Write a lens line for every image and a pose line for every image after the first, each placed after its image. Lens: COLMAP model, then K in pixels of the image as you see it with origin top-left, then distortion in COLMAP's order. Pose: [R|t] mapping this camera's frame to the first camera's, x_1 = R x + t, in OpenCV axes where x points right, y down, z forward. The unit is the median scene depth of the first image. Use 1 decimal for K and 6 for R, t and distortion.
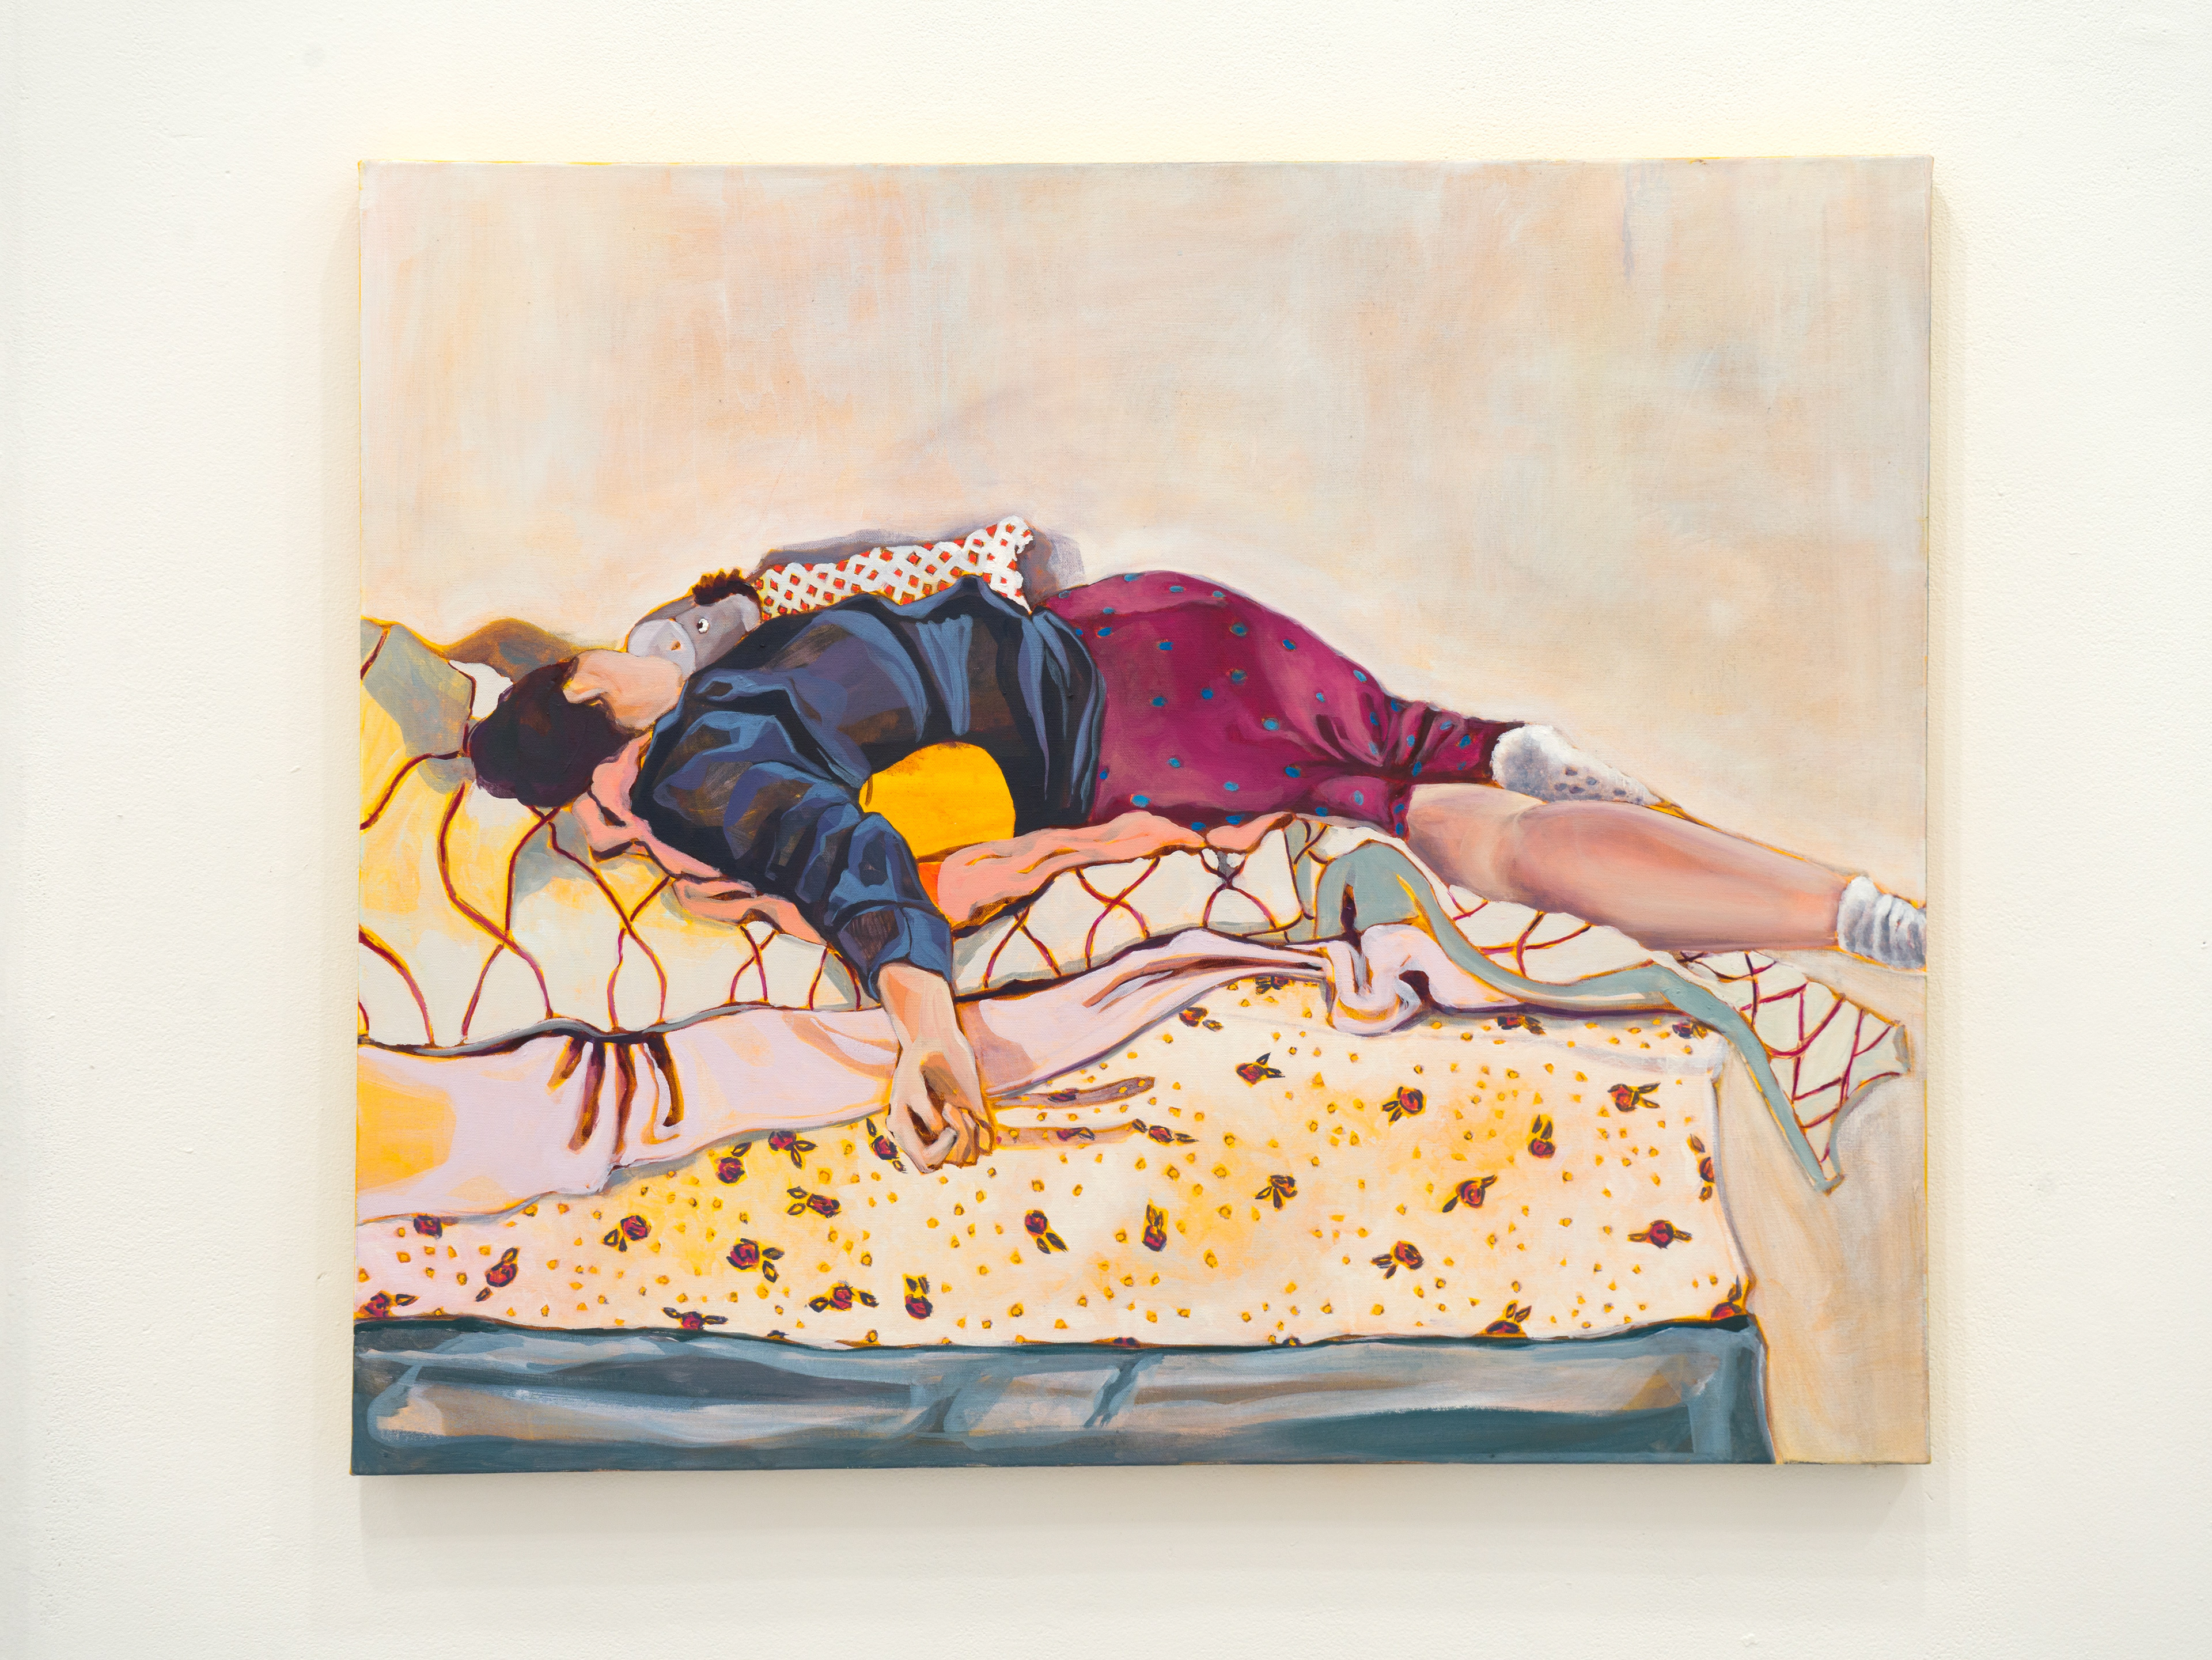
lens RADIAL K [[4513.0, 0, 1106.0], [0, 4513.0, 830.0], [0, 0, 1]] dist [0.005583, 0.278543]
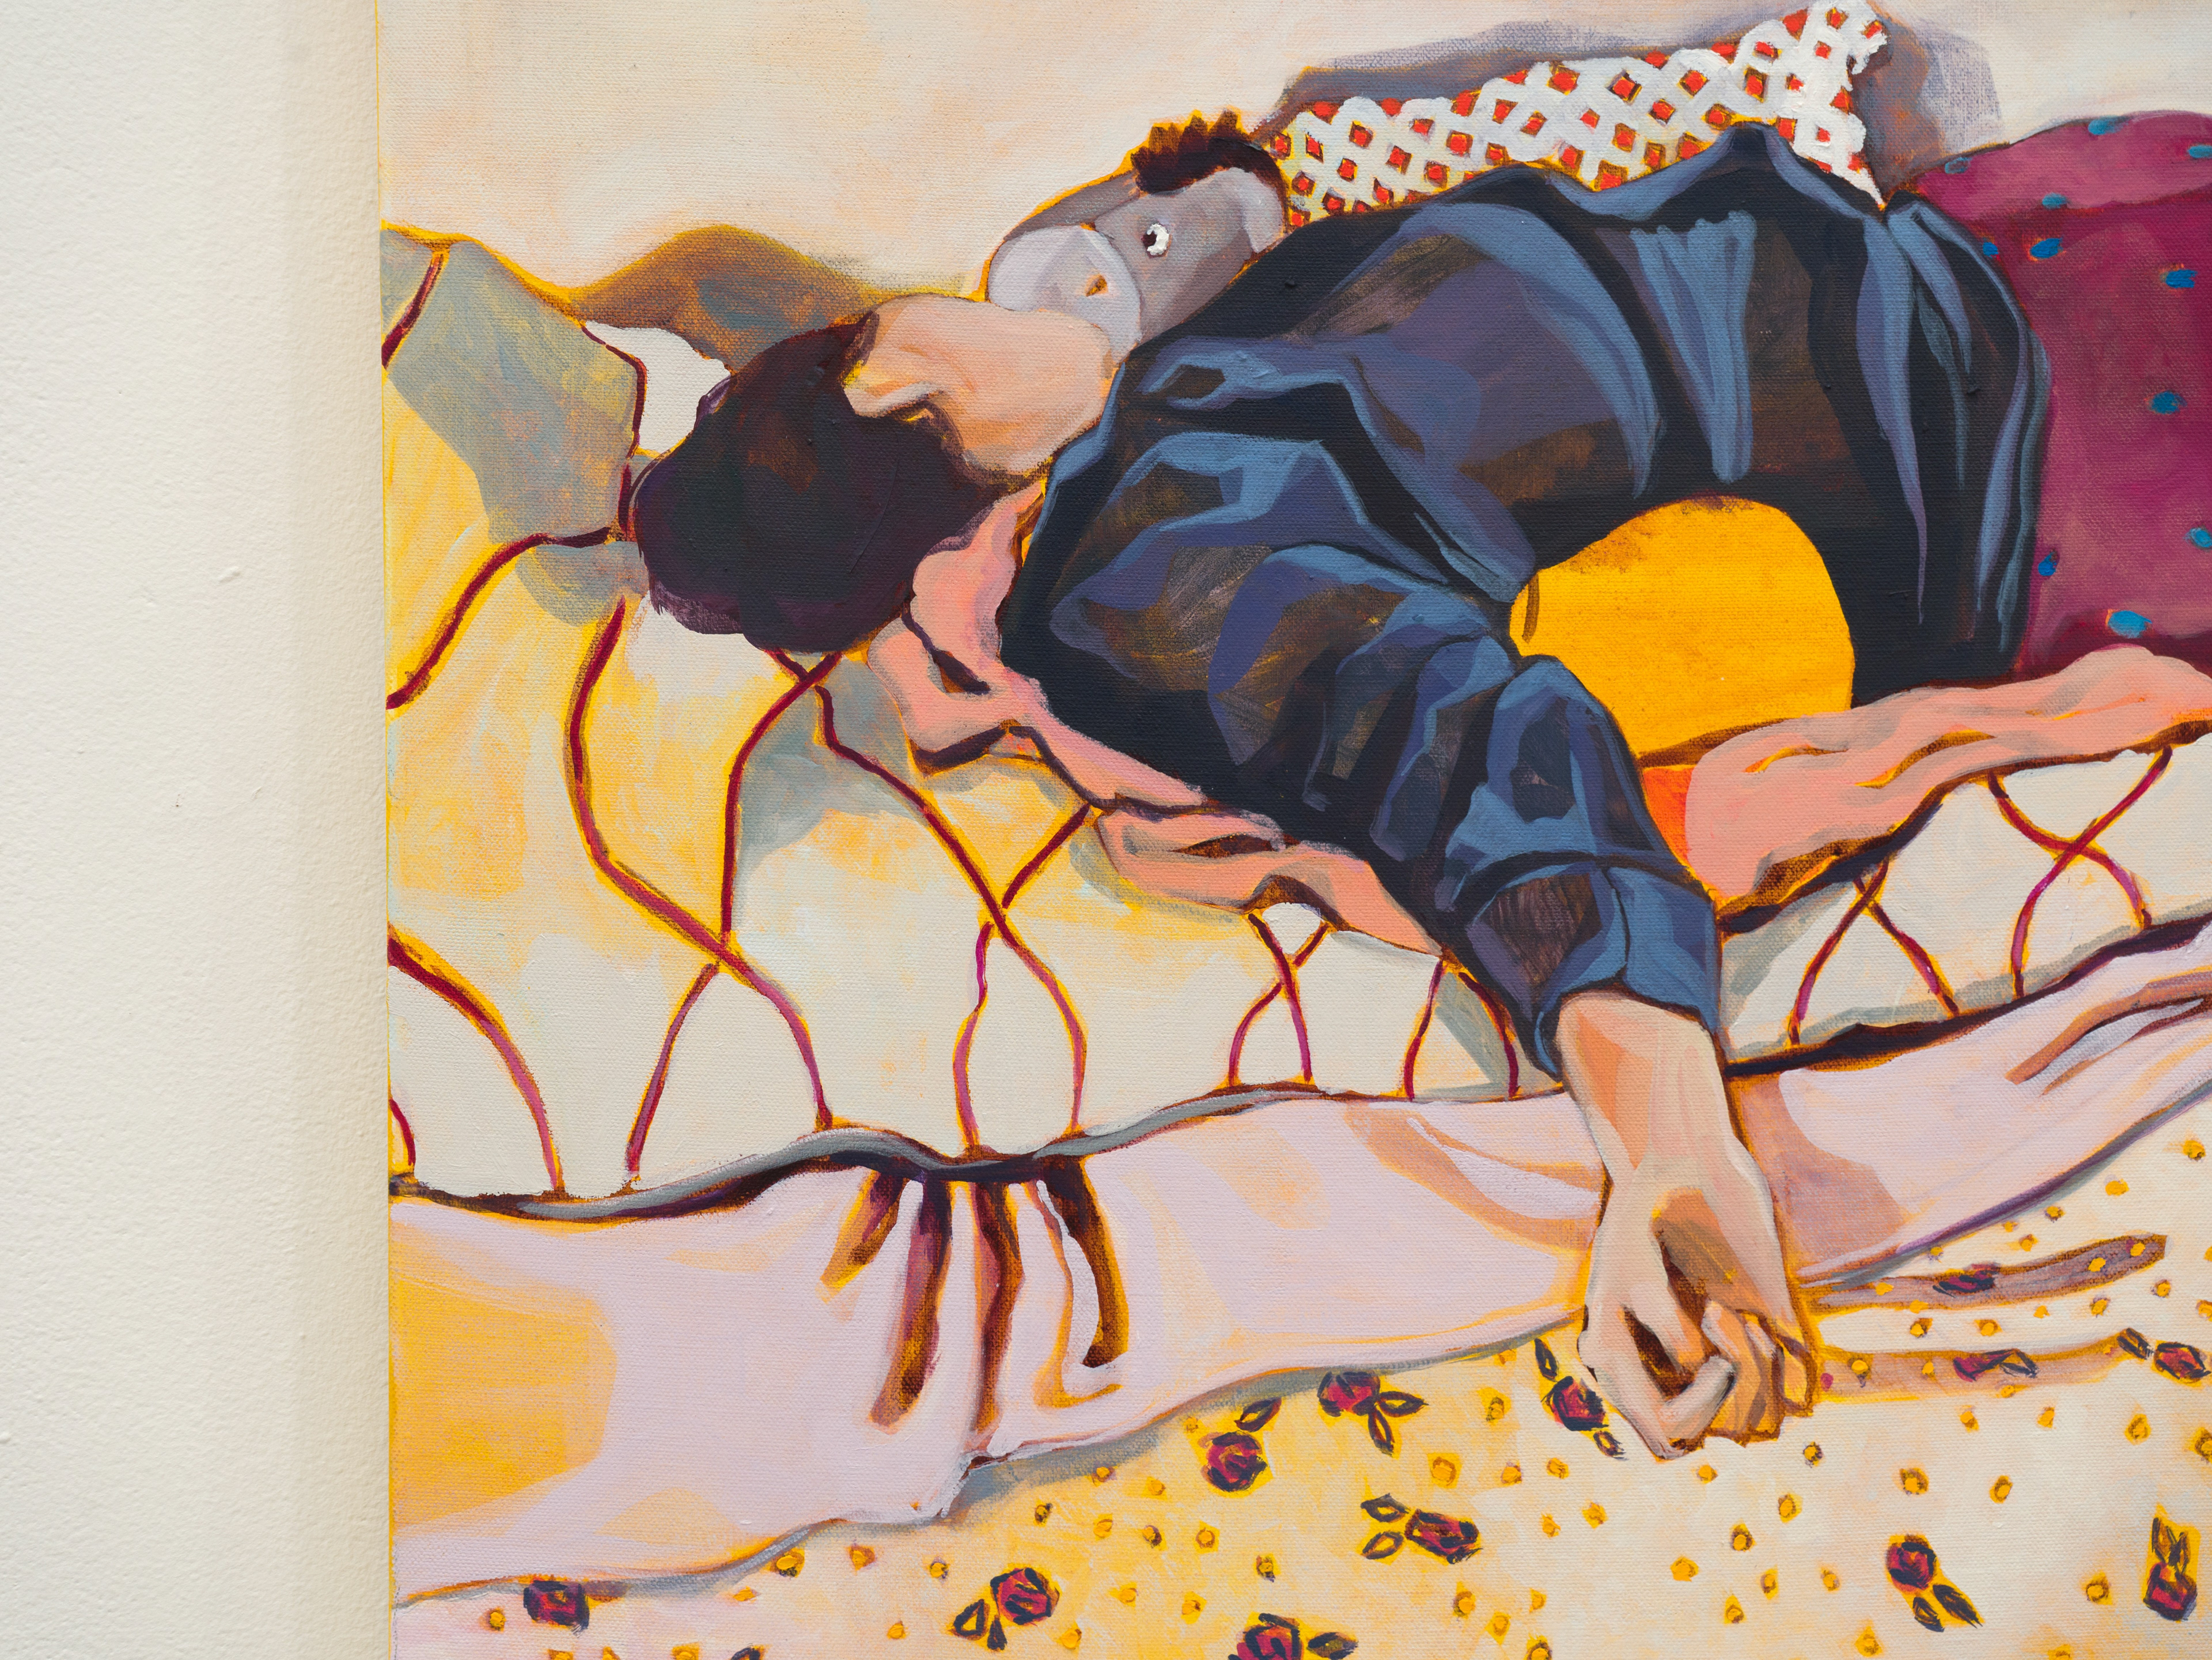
lens RADIAL K [[4513.0, 0, 1106.0], [0, 4513.0, 830.0], [0, 0, 1]] dist [0.005583, 0.278543]
pose [[0.998246, -0.013828, 0.057572, -0.120630], [0.012972, 0.999800, 0.015226, 0.005984], [-0.057771, -0.014452, 0.998225, 0.555835]]
